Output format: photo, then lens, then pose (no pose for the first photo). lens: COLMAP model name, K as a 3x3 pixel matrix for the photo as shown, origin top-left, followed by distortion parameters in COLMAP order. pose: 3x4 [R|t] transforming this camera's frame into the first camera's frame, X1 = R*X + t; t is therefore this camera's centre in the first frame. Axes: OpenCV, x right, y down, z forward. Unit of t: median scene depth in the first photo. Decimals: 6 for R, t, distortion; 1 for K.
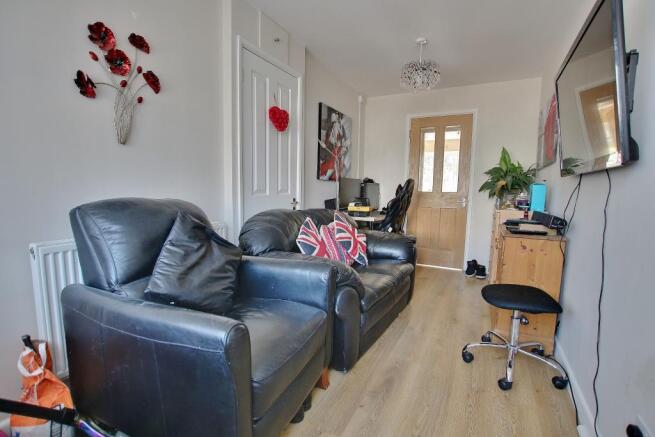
lens RADIAL K [[305.4, 0, 327.5], [0, 305.4, 218.5], [0, 0, 1]] dist [0.000911, 0.000311]
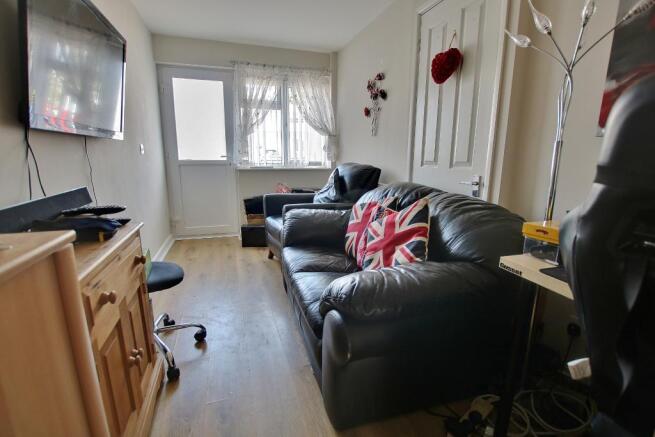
lens RADIAL K [[305.4, 0, 327.5], [0, 305.4, 218.5], [0, 0, 1]] dist [0.000911, 0.000311]
pose [[-0.717182, 0.128150, -0.685002, 0.965473], [-0.086979, 0.958800, 0.270437, -0.227161], [0.691436, 0.253534, -0.676488, 2.209403]]
